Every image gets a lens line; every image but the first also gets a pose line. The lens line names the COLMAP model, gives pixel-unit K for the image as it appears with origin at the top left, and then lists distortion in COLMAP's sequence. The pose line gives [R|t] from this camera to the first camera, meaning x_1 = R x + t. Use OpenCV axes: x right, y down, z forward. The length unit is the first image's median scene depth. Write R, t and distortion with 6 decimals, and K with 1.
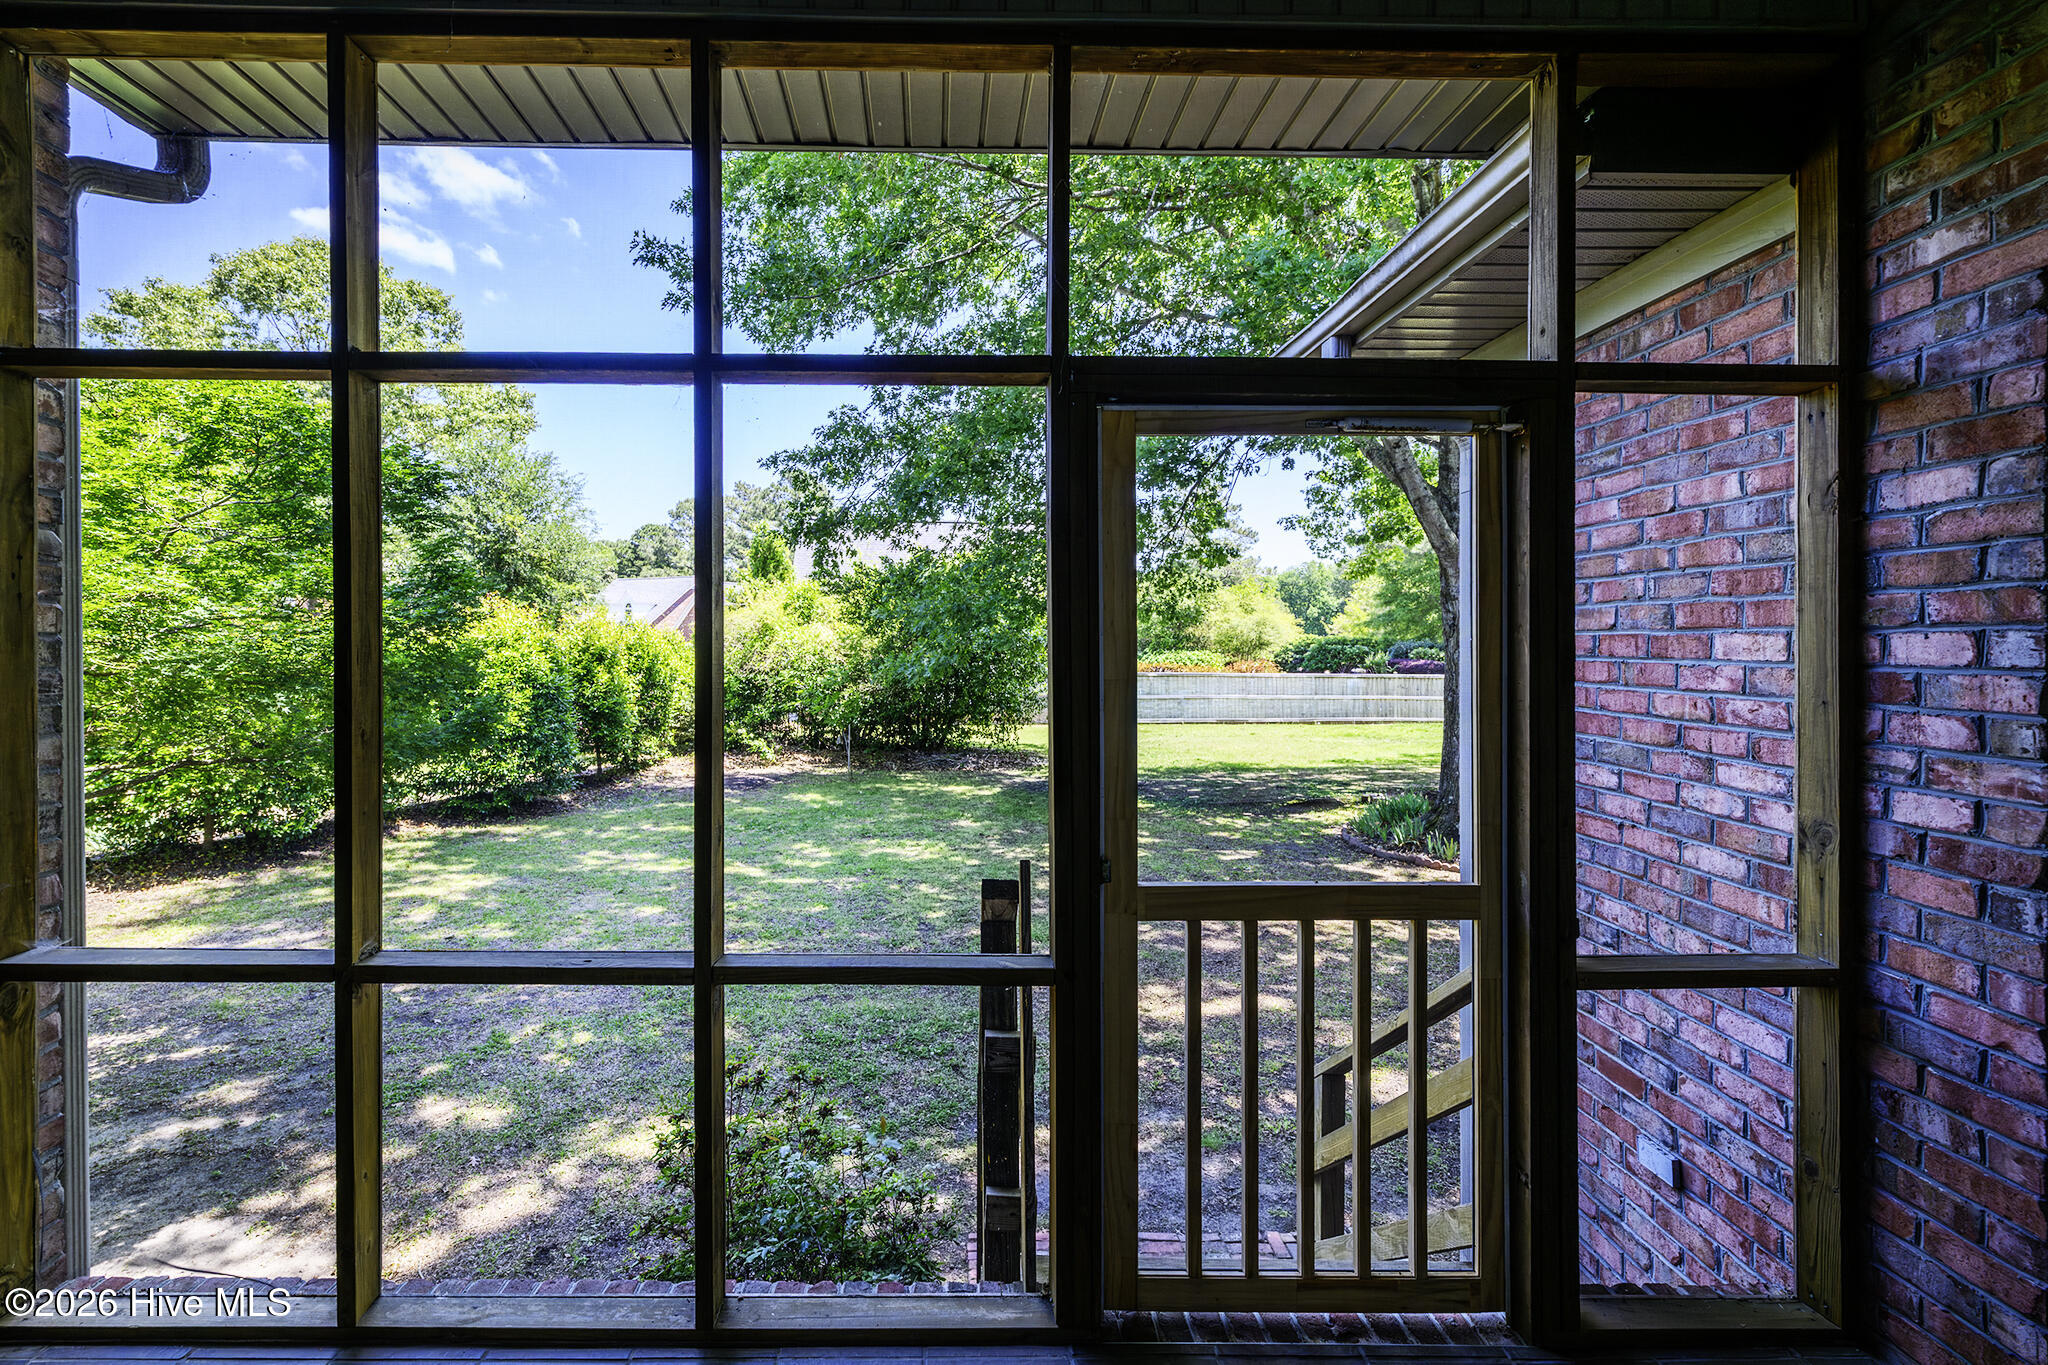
lens RADIAL K [[866.2, 0, 1023.9], [0, 866.2, 647.0], [0, 0, 1]] dist [-0.000105, -0.000445]
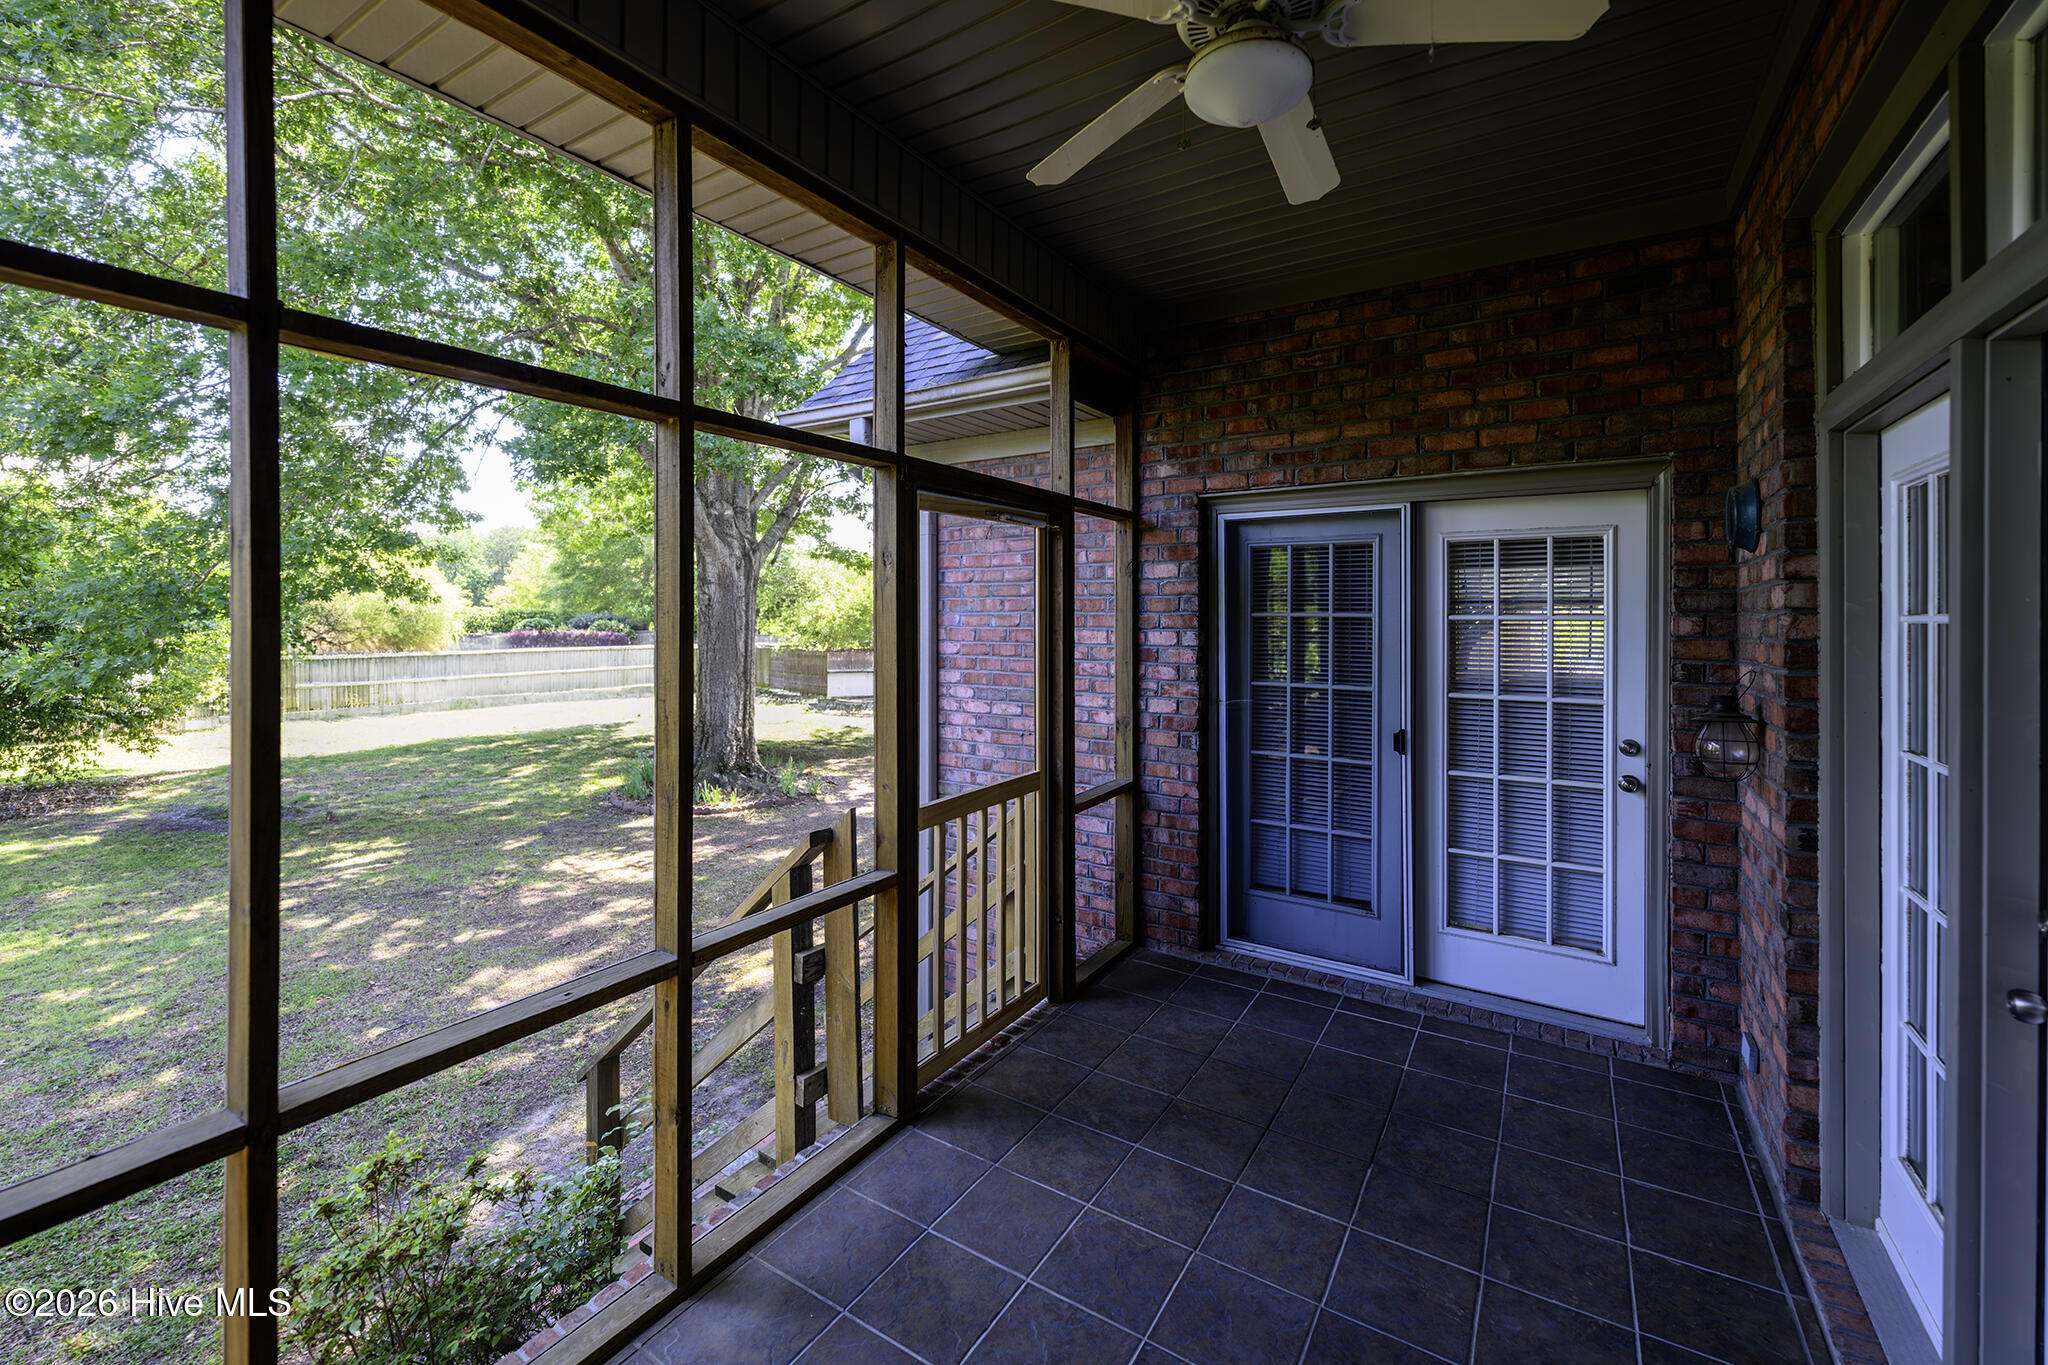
lens RADIAL K [[842.9, 0, 1031.9], [0, 842.9, 615.3], [0, 0, 1]] dist [-0.001544, -0.000011]
pose [[0.536892, -0.007529, 0.843617, -1.030870], [0.004175, 0.999972, 0.006267, -0.071856], [-0.843640, 0.000157, 0.536909, 0.049154]]
